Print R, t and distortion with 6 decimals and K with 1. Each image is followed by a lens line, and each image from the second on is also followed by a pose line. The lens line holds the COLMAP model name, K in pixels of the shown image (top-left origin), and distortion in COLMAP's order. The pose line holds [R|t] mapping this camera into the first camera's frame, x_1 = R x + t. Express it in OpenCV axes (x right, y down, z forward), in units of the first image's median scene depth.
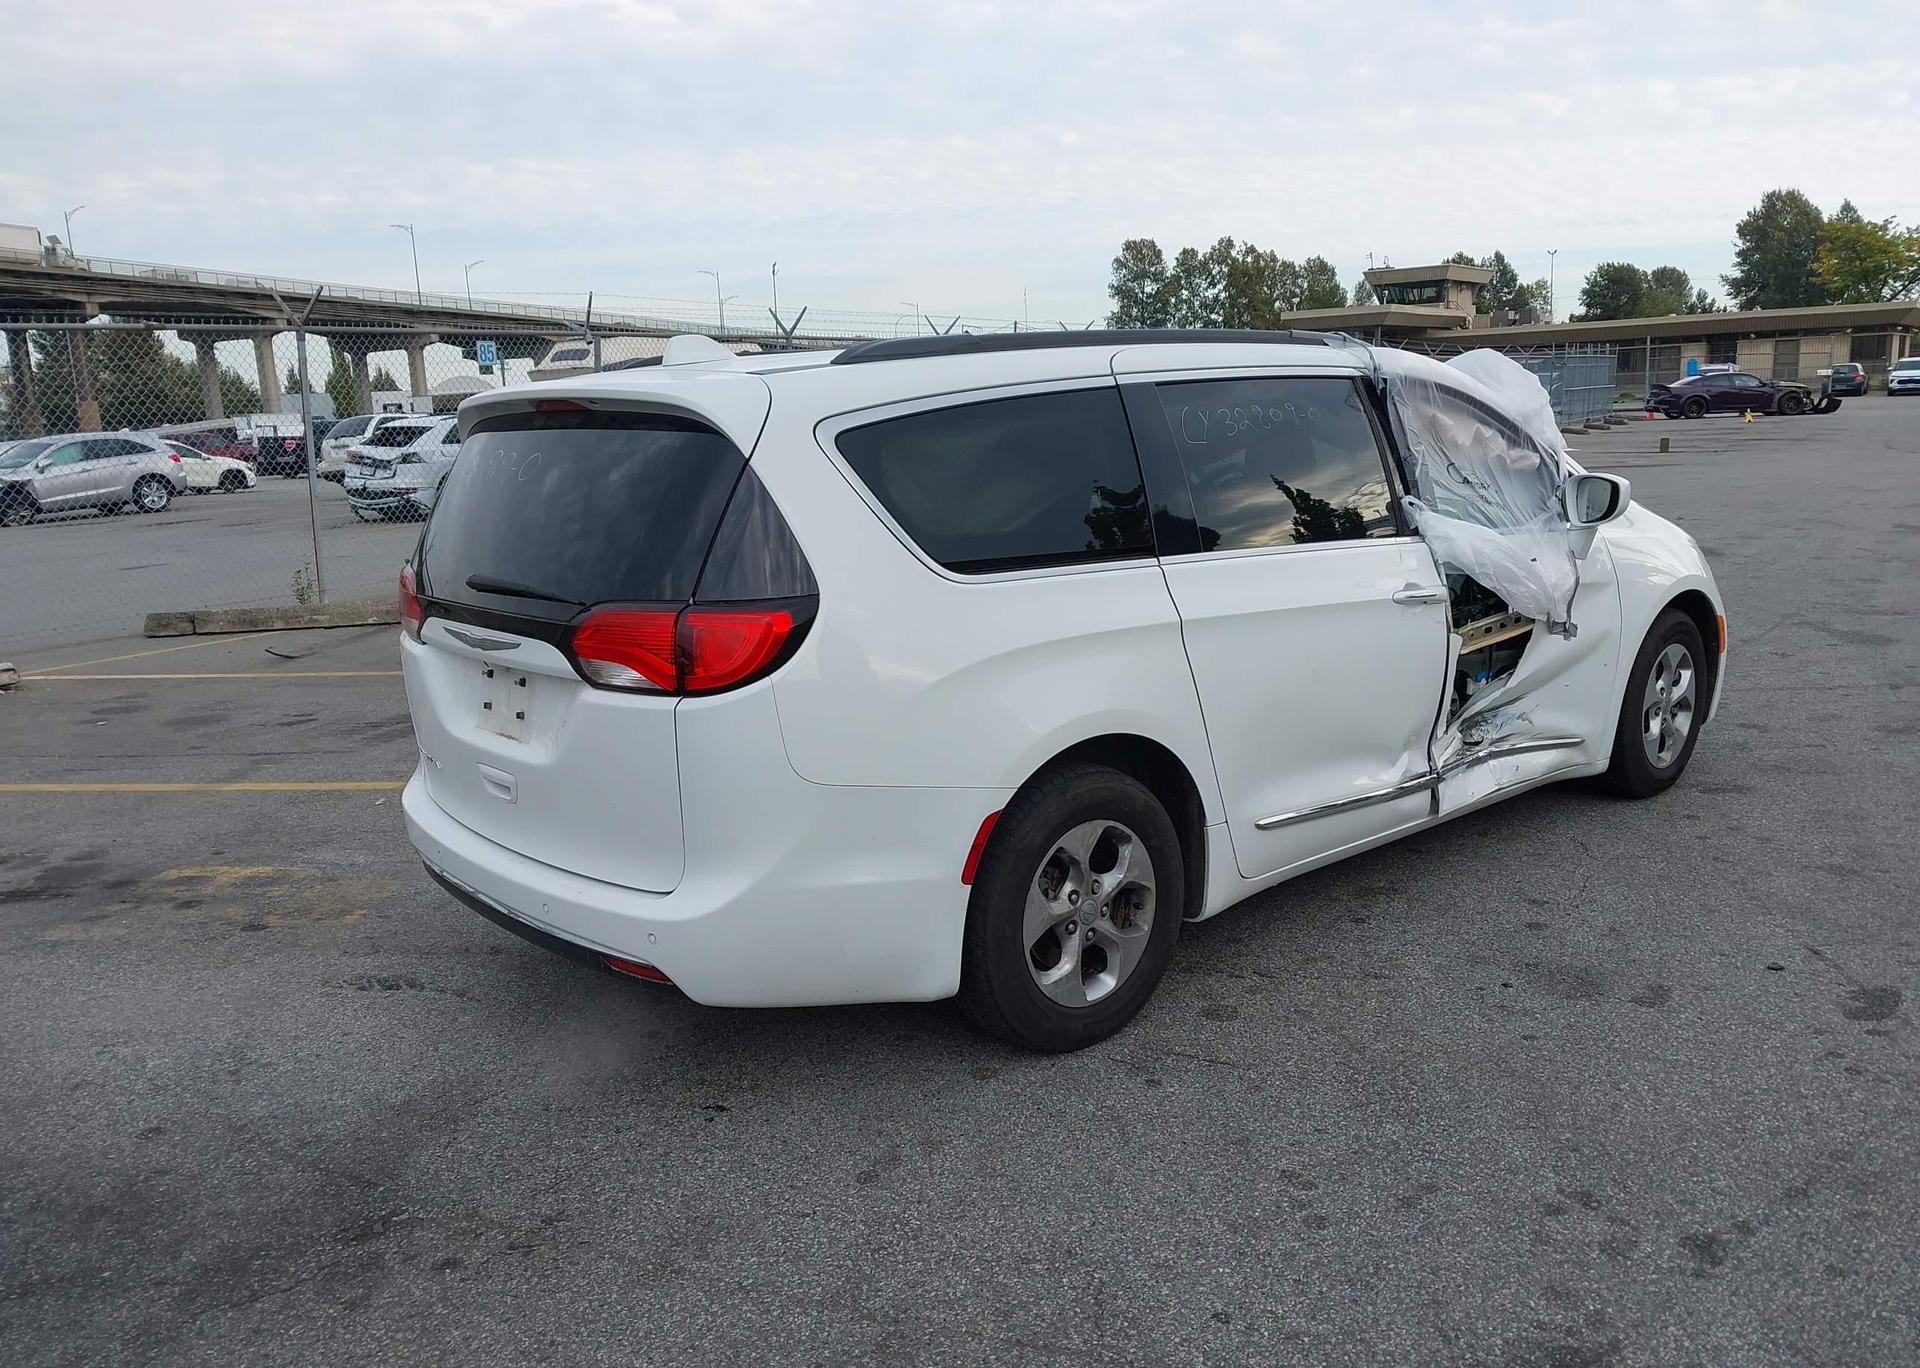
lens RADIAL K [[1514.0, 0, 953.7], [0, 1514.0, 689.3], [0, 0, 1]] dist [0.021641, -0.022313]
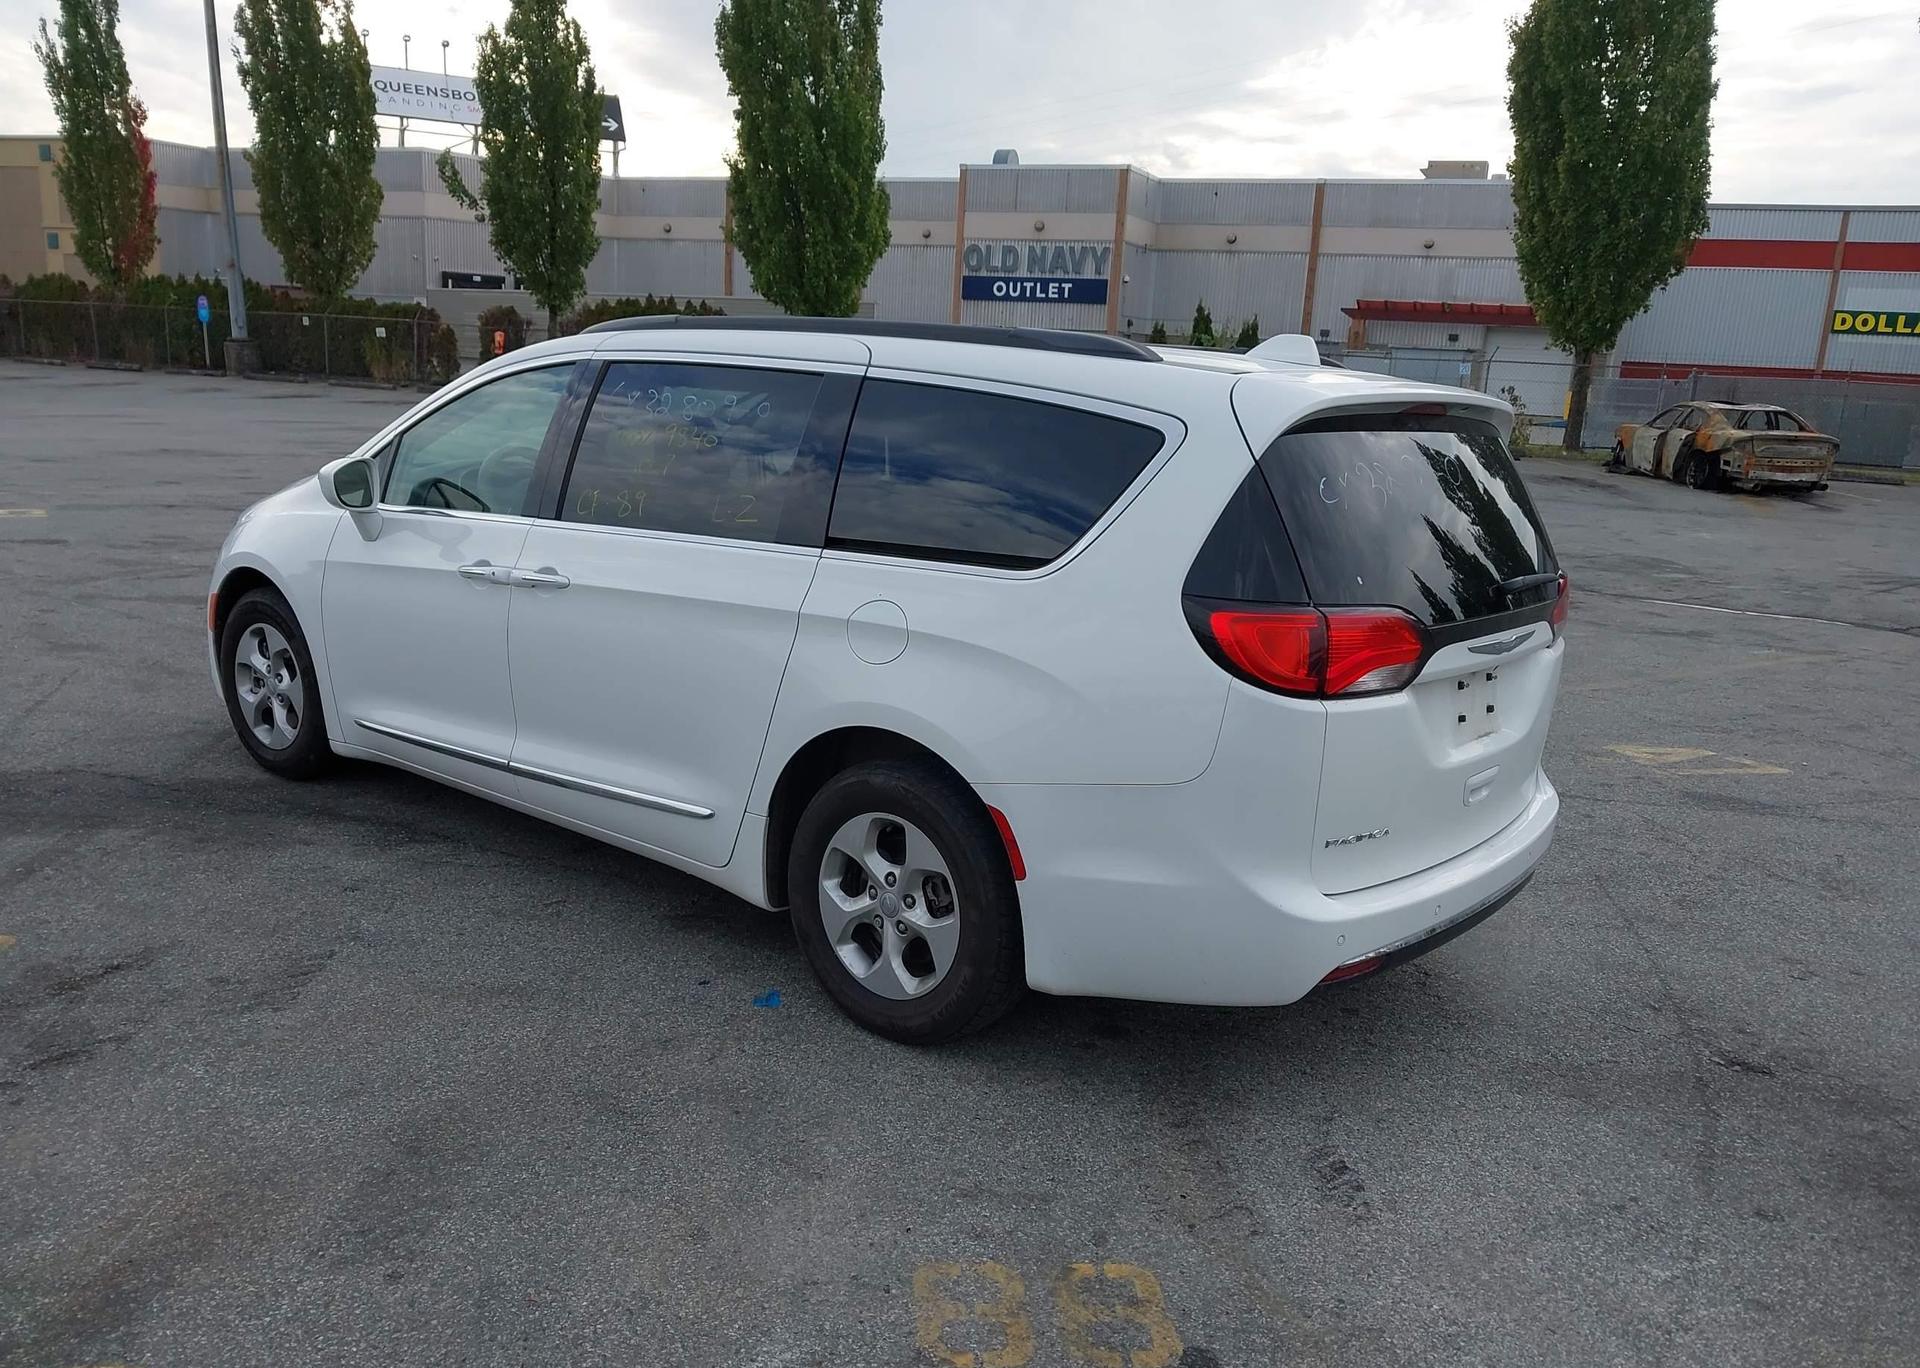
lens RADIAL K [[1514.0, 0, 955.5], [0, 1514.0, 700.5], [0, 0, 1]] dist [0.021641, -0.022313]
pose [[-0.167320, -0.183123, 0.968747, -0.816518], [0.141178, 0.968022, 0.207370, -0.171641], [-0.975742, 0.171463, -0.136116, 0.995050]]
